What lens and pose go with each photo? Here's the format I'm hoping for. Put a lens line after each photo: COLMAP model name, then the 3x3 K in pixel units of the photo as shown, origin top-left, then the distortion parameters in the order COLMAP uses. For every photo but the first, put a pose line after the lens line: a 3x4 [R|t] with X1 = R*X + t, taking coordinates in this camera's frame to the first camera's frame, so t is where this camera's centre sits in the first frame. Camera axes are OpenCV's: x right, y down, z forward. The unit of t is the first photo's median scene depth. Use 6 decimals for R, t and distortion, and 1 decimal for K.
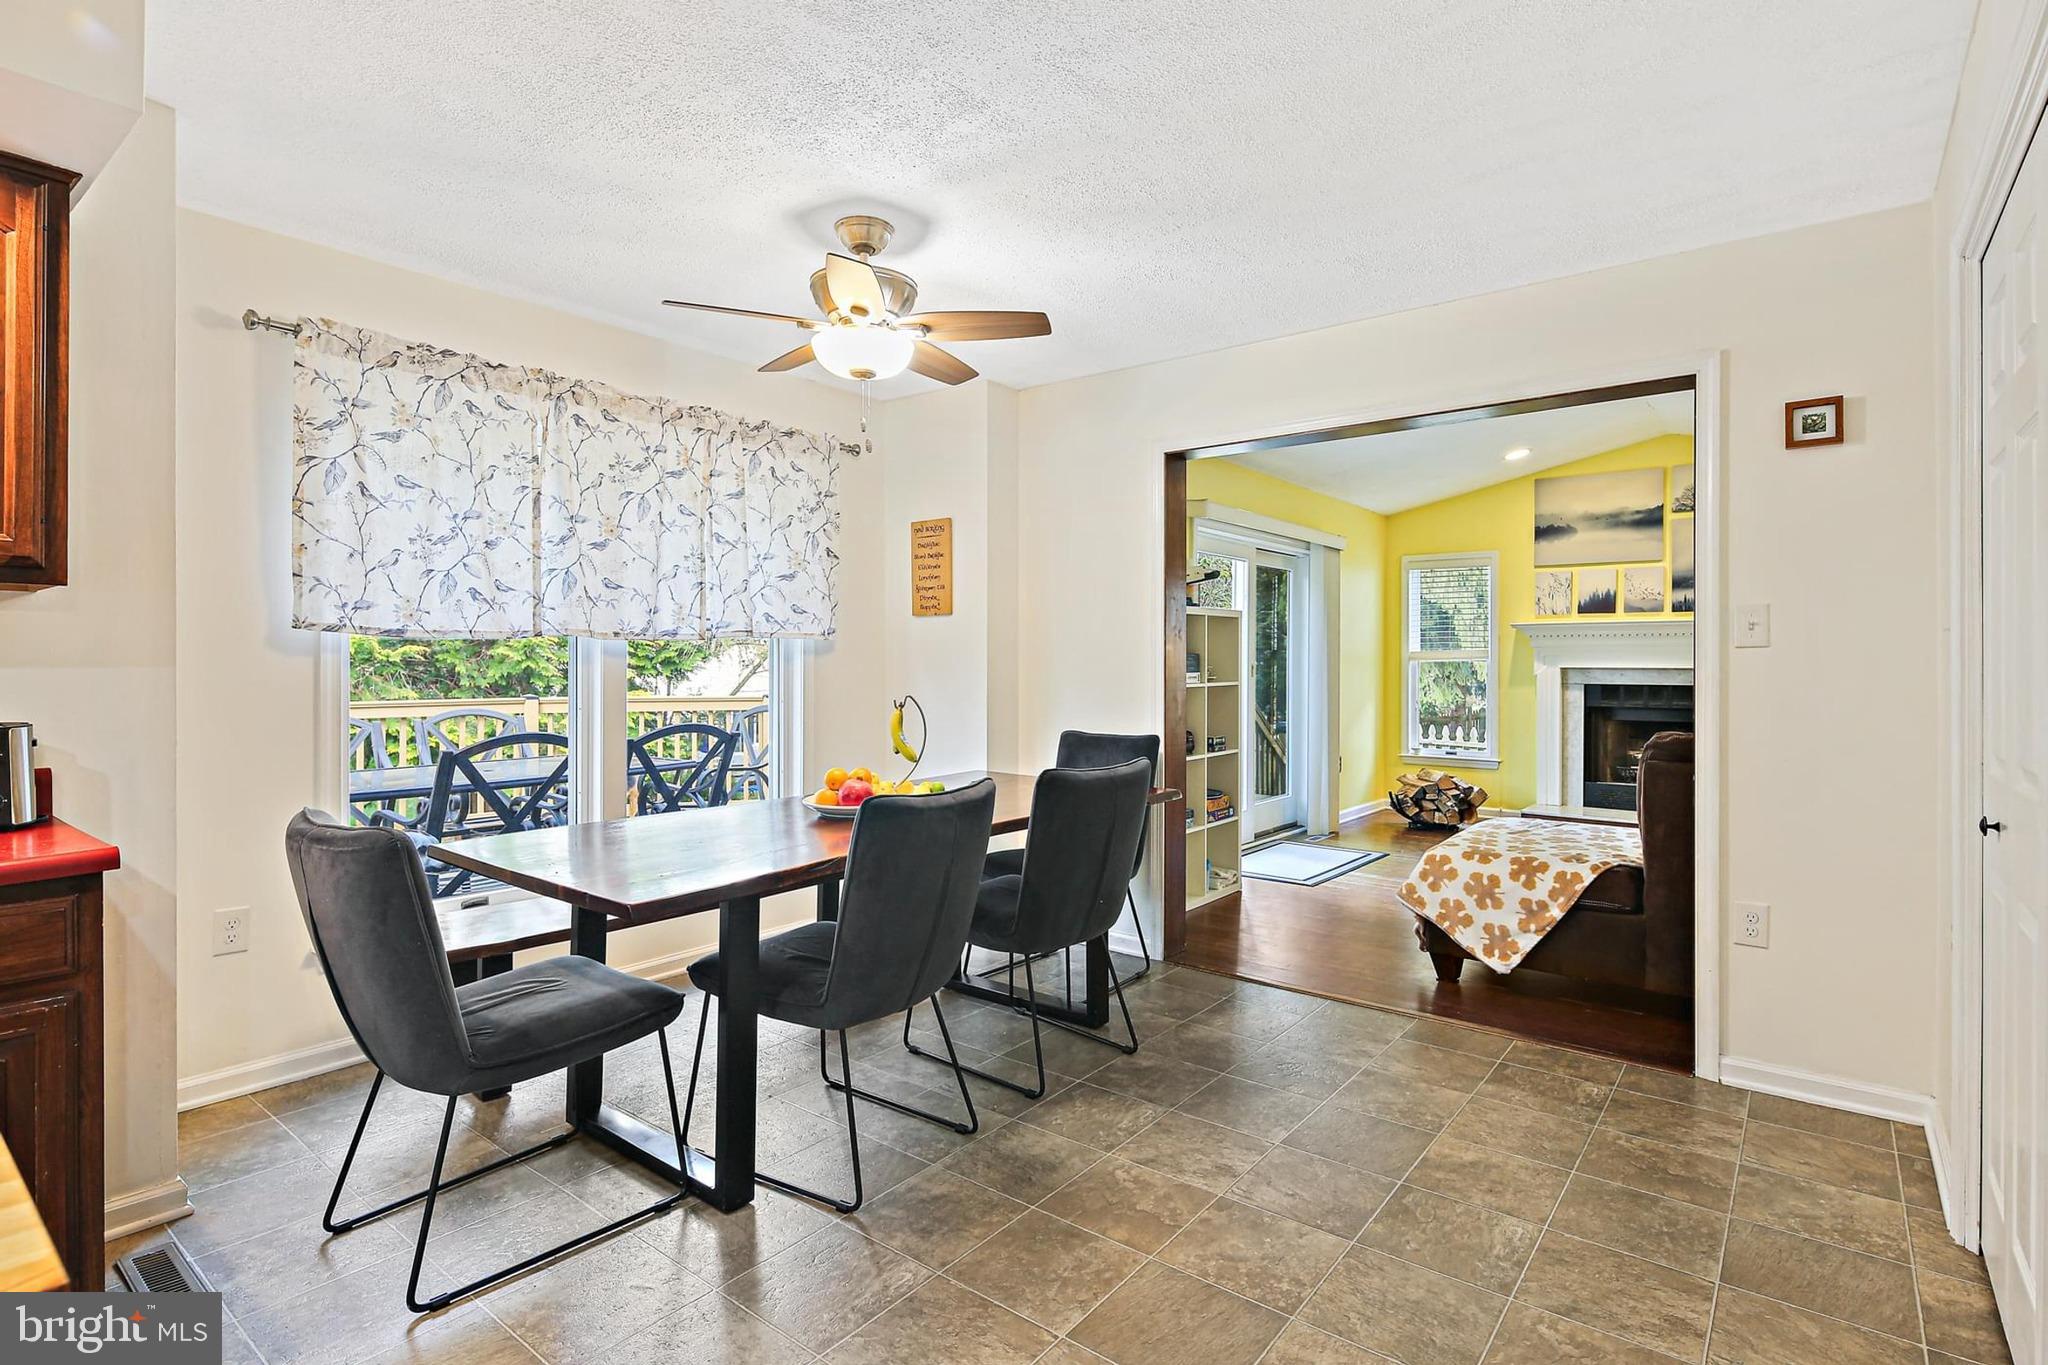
lens RADIAL K [[1007.0, 0, 1029.1], [0, 1007.0, 668.8], [0, 0, 1]] dist [0.002747, -0.004703]
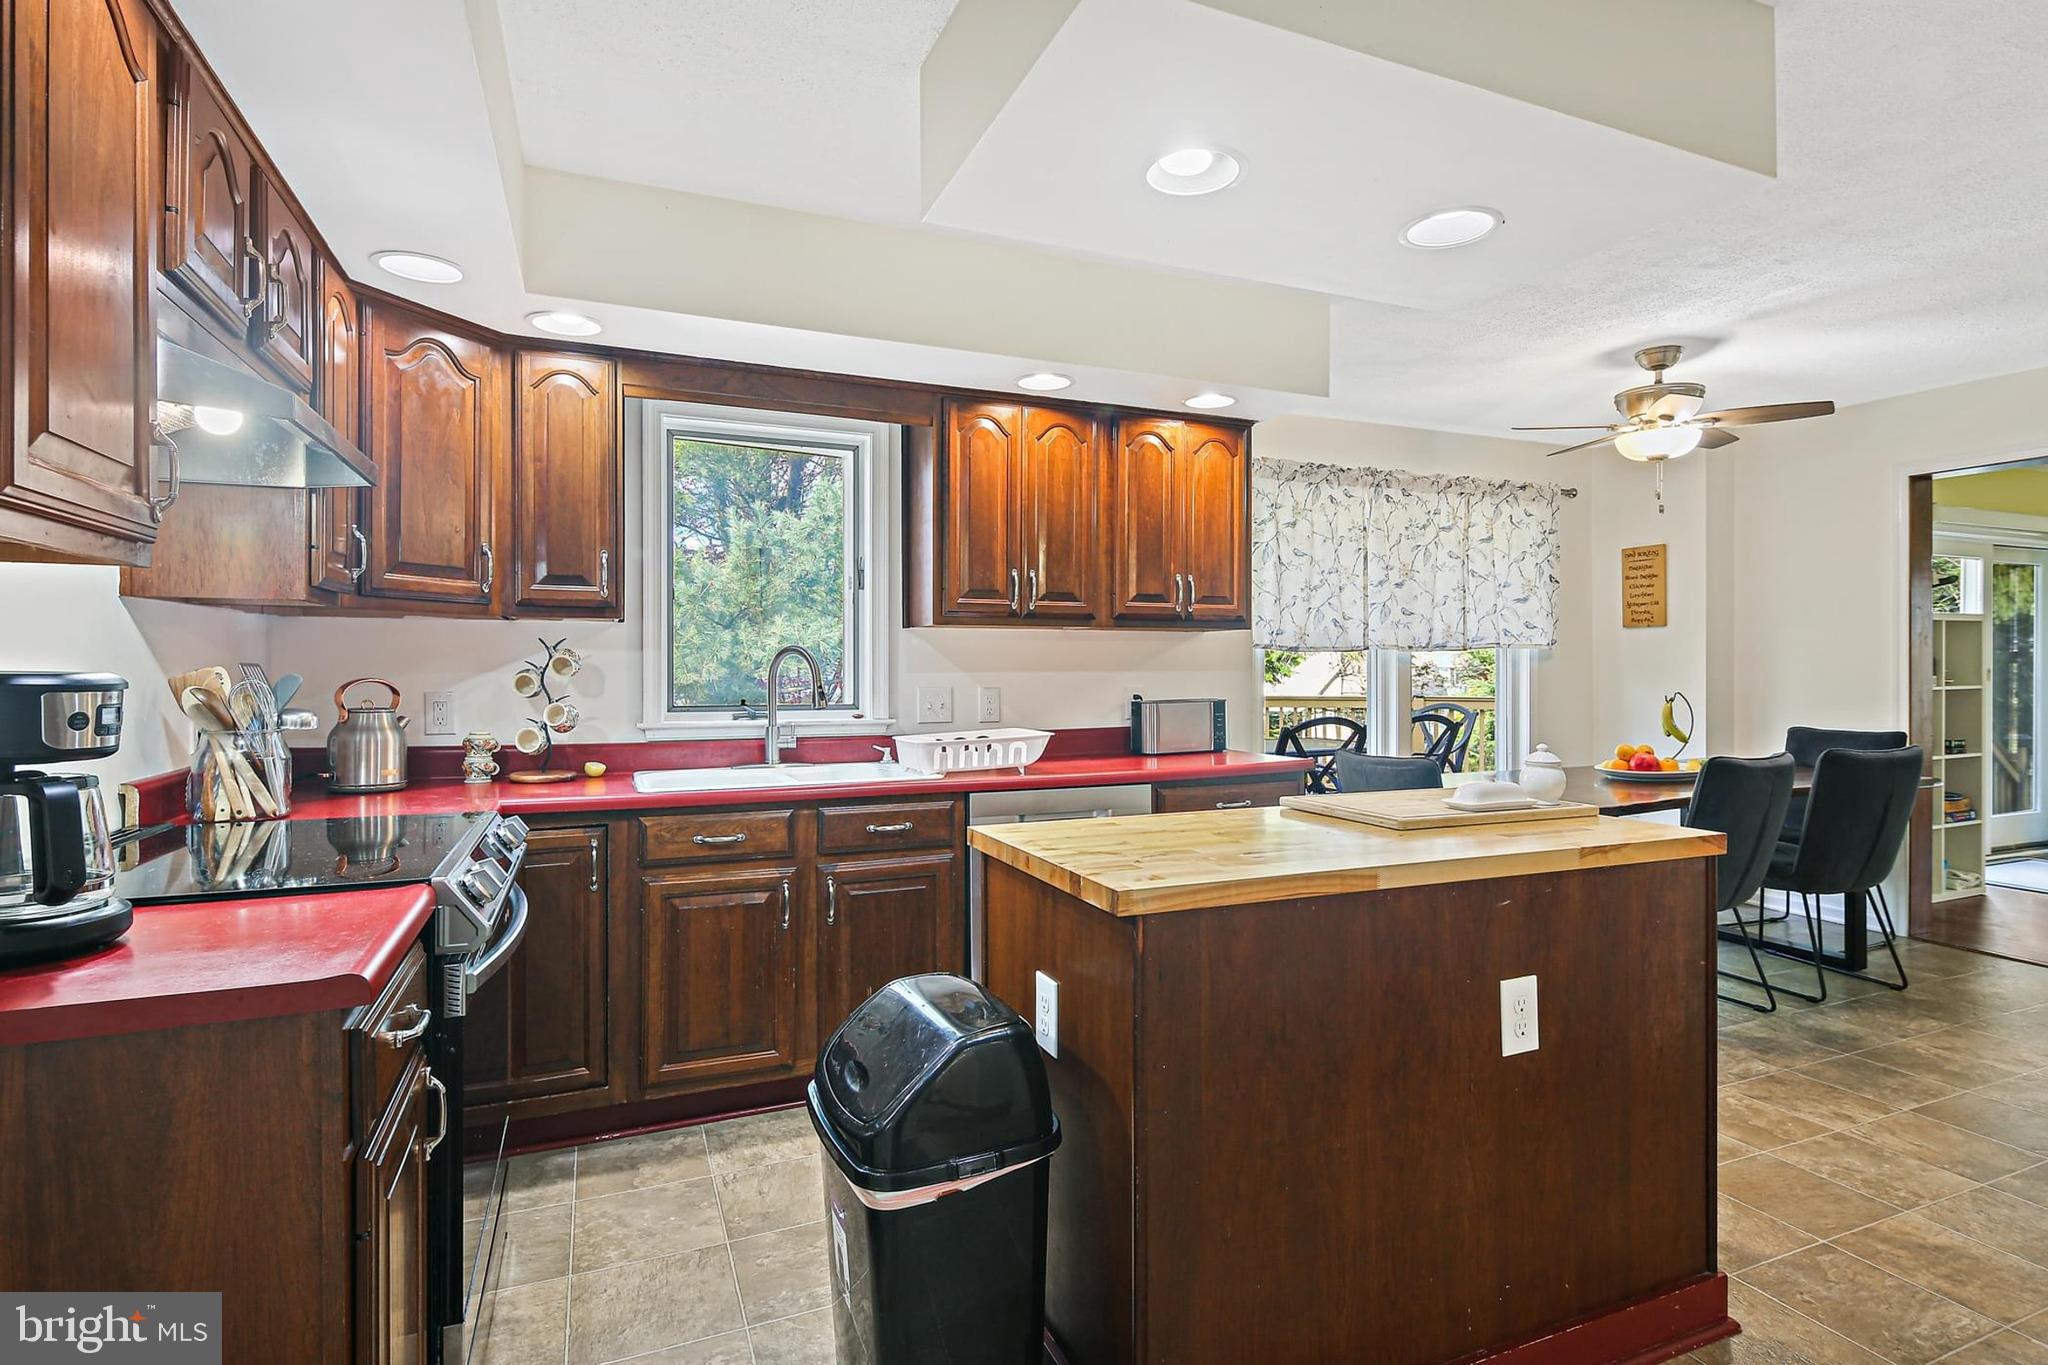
lens RADIAL K [[1006.9, 0, 1022.8], [0, 1006.9, 671.4], [0, 0, 1]] dist [0.011710, -0.009953]
pose [[0.872077, 0.000753, -0.489369, -0.165987], [-0.001161, 0.999999, -0.000530, 0.000590], [0.489368, 0.001030, 0.872077, -0.424243]]
